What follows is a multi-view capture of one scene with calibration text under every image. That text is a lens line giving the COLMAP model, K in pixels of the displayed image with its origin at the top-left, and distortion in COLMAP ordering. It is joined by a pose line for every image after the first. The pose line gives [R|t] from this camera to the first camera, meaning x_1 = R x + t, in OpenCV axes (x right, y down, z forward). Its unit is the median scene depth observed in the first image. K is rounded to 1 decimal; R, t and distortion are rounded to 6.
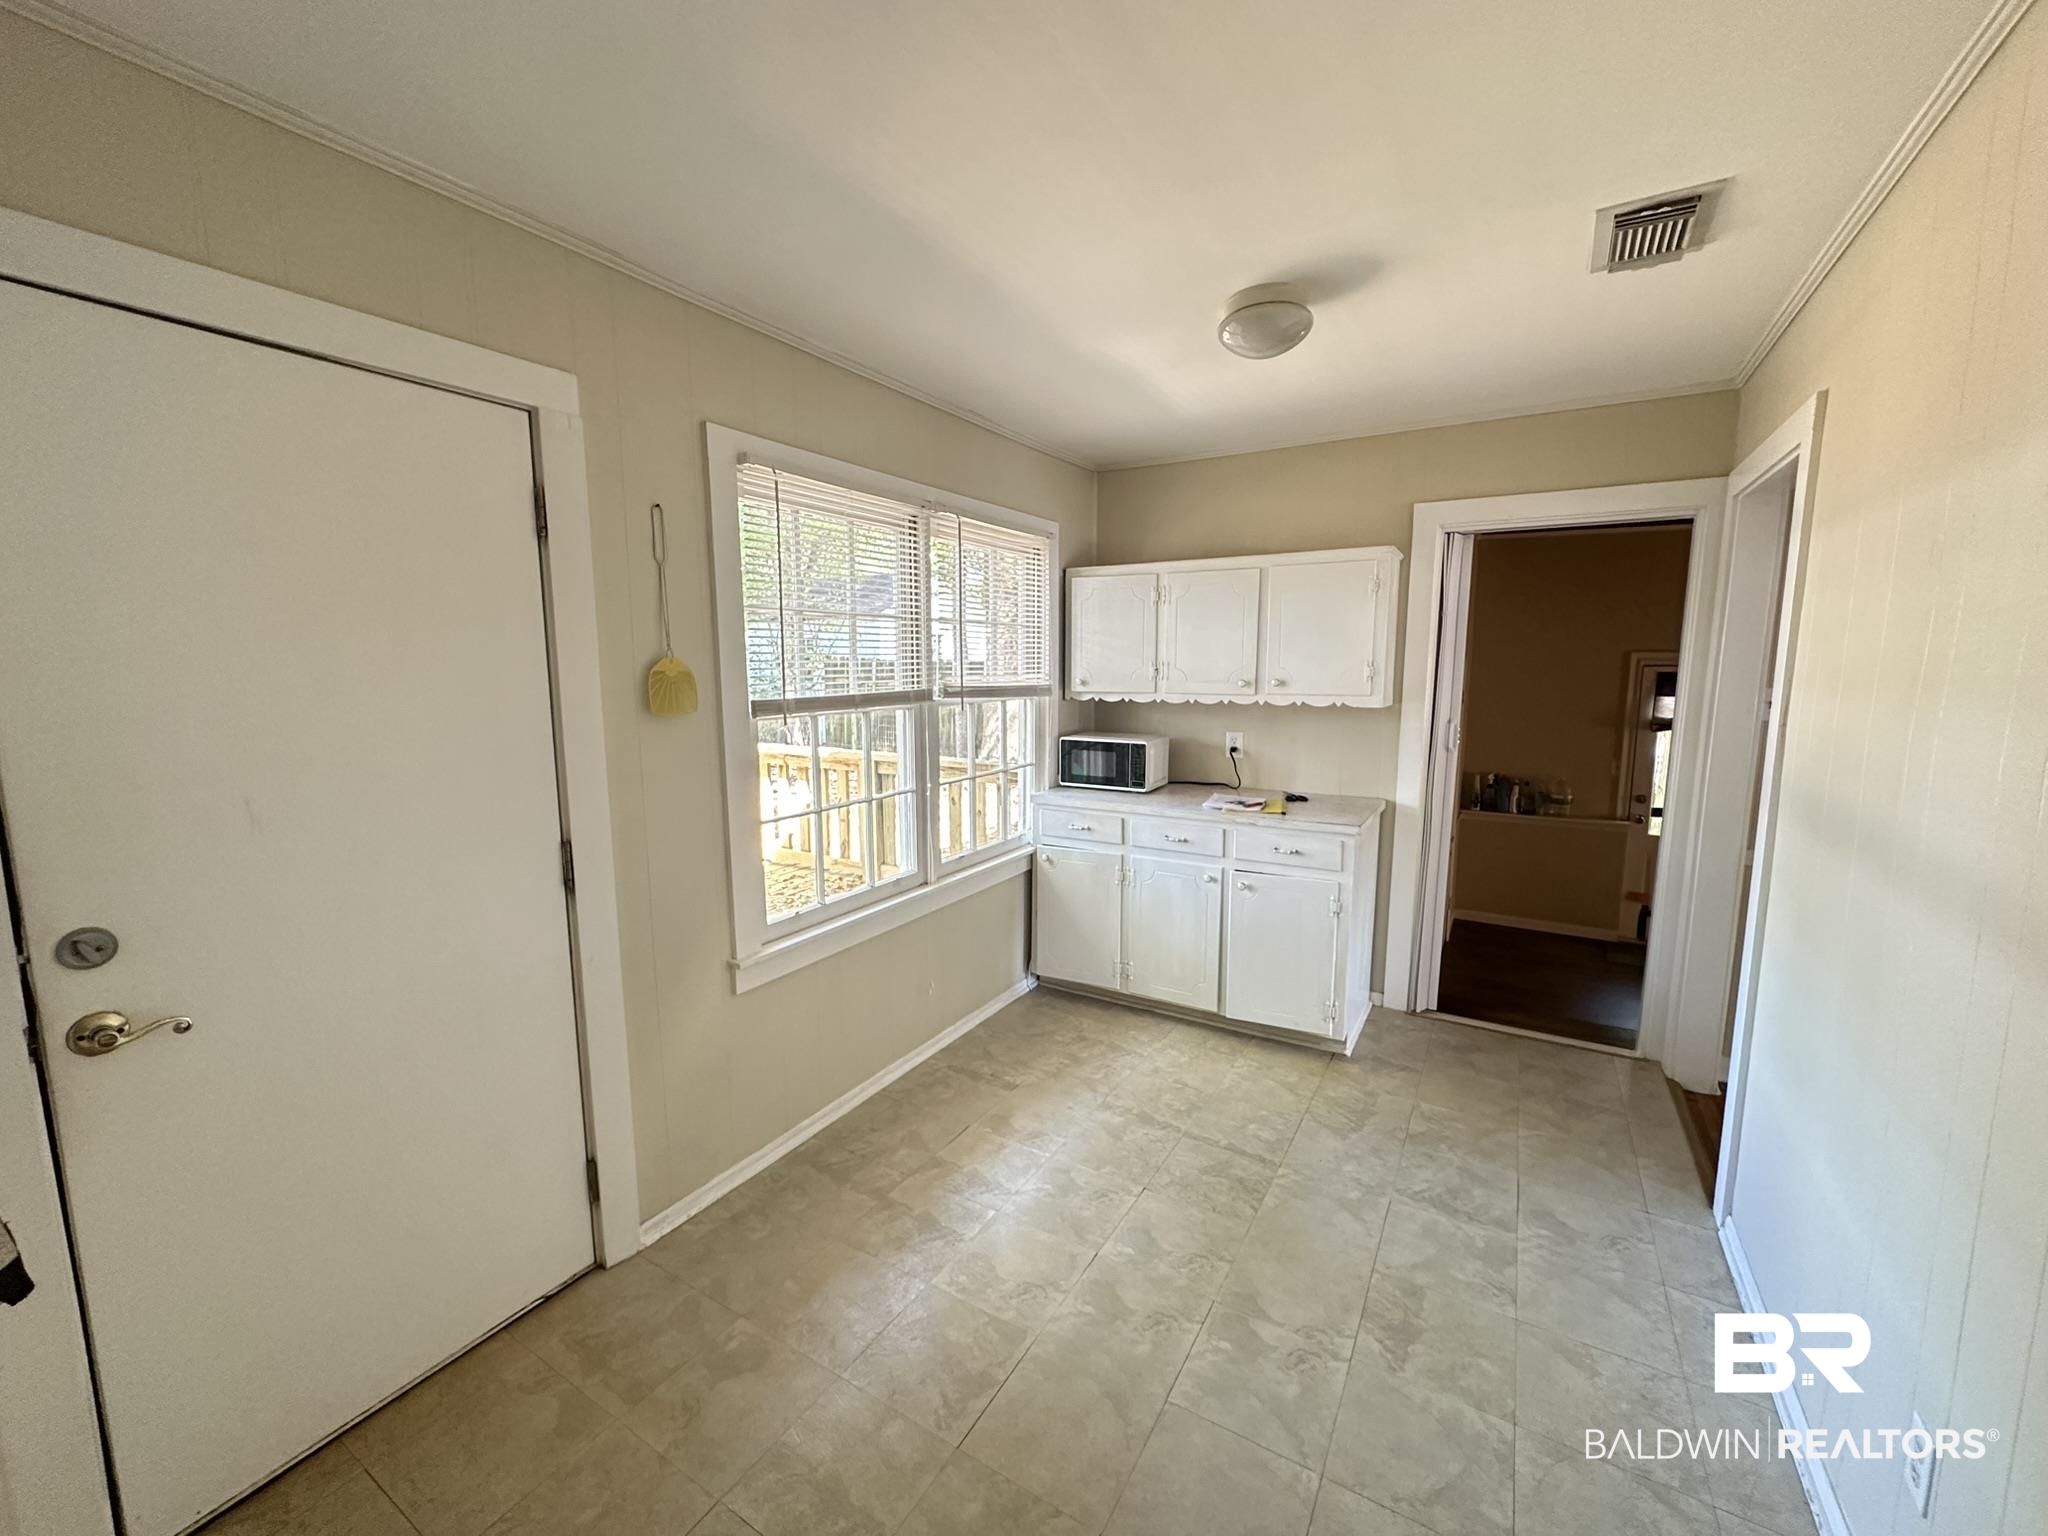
lens RADIAL K [[815.8, 0, 1024.0], [0, 815.8, 768.0], [0, 0, 1]] dist [-0.001052, -0.000246]
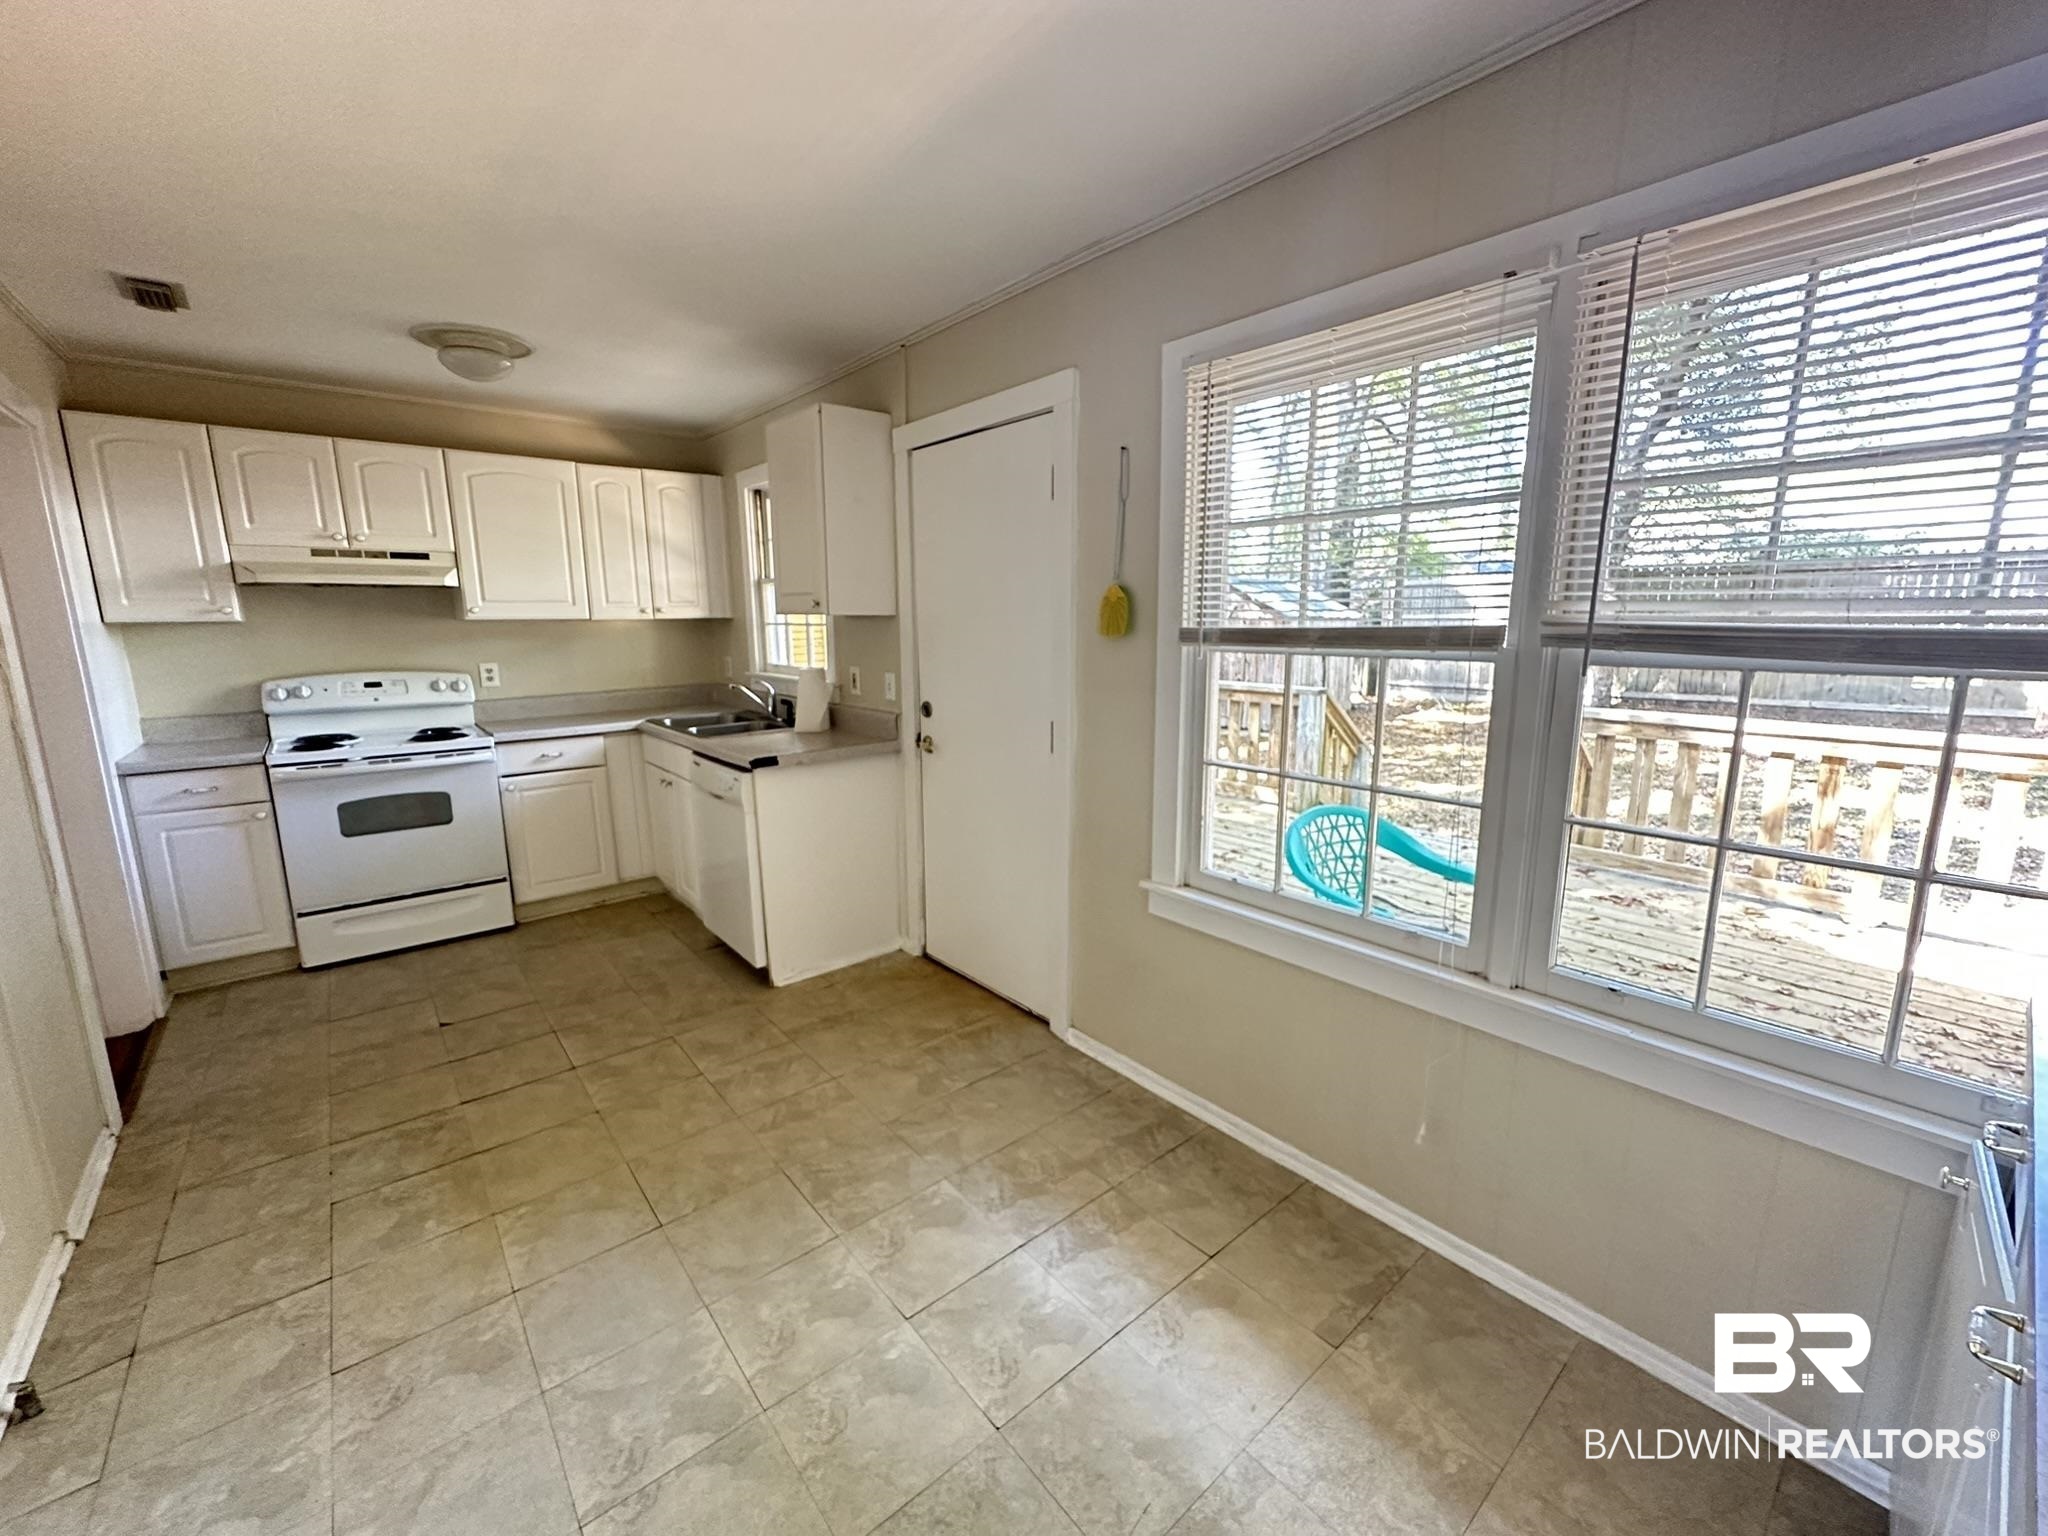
lens RADIAL K [[827.7, 0, 1024.0], [0, 827.7, 768.0], [0, 0, 1]] dist [-0.001318, 0.000576]
pose [[-0.323132, 0.179421, -0.929190, 0.639905], [-0.112957, 0.967531, 0.226106, -0.118581], [0.939588, 0.178020, -0.292374, 1.117649]]
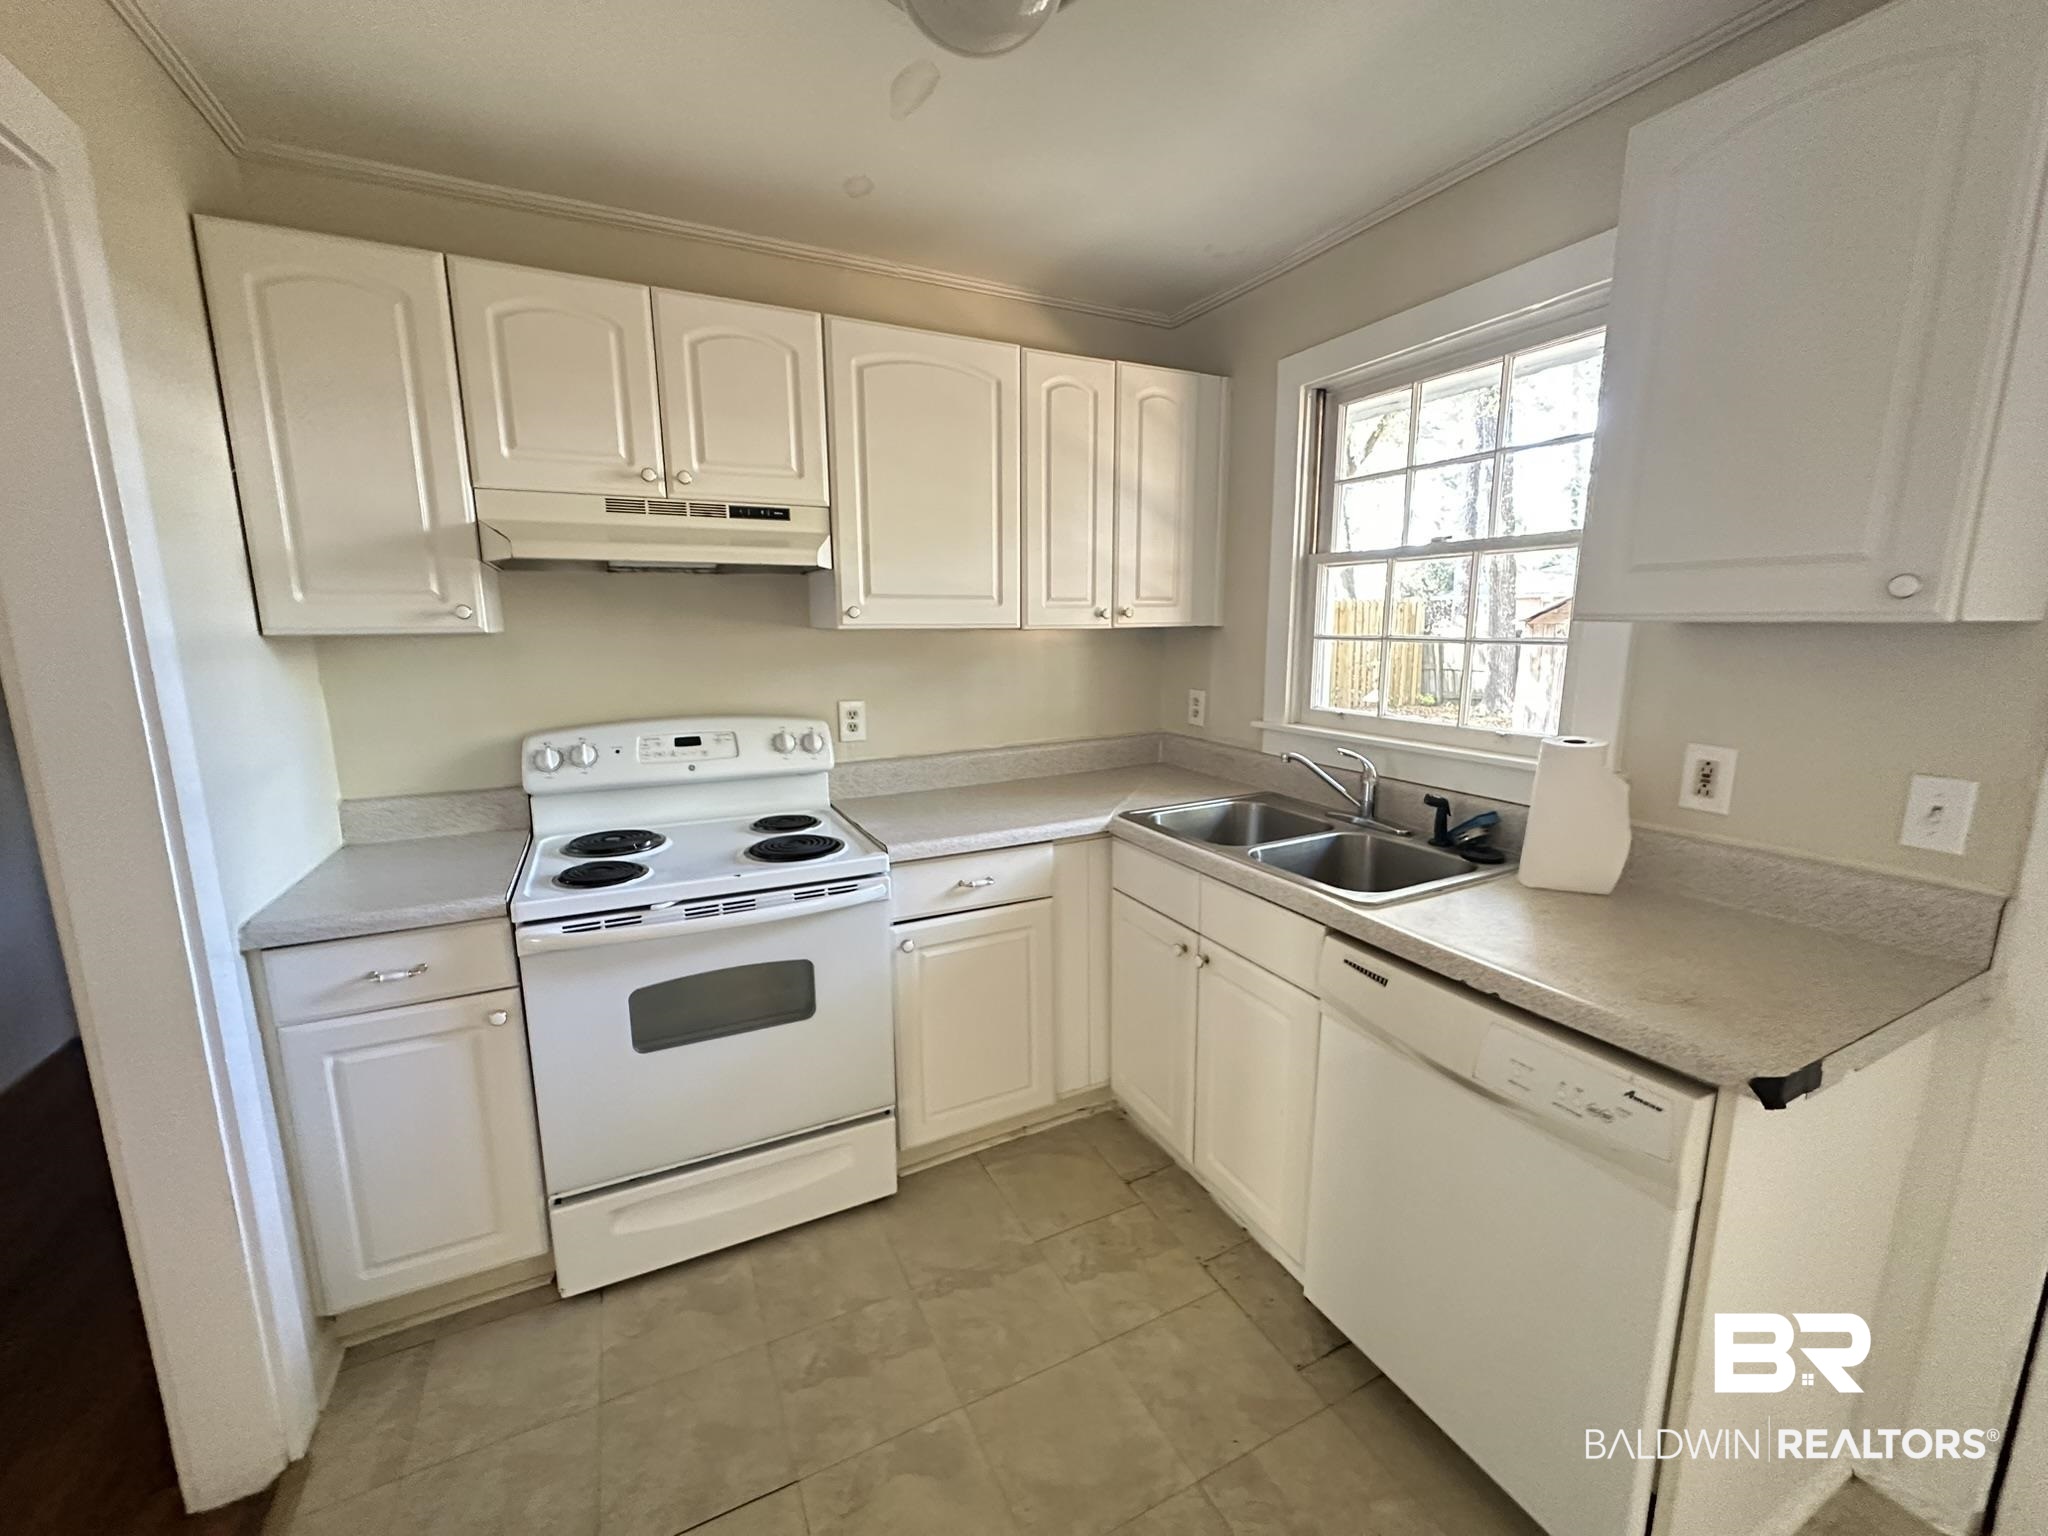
lens RADIAL K [[815.8, 0, 1024.0], [0, 815.8, 768.0], [0, 0, 1]] dist [-0.001052, -0.000246]
pose [[-0.533806, 0.156404, -0.831017, 0.216847], [-0.098639, 0.964520, 0.244891, -0.028773], [0.839834, 0.212695, -0.499439, 0.419093]]
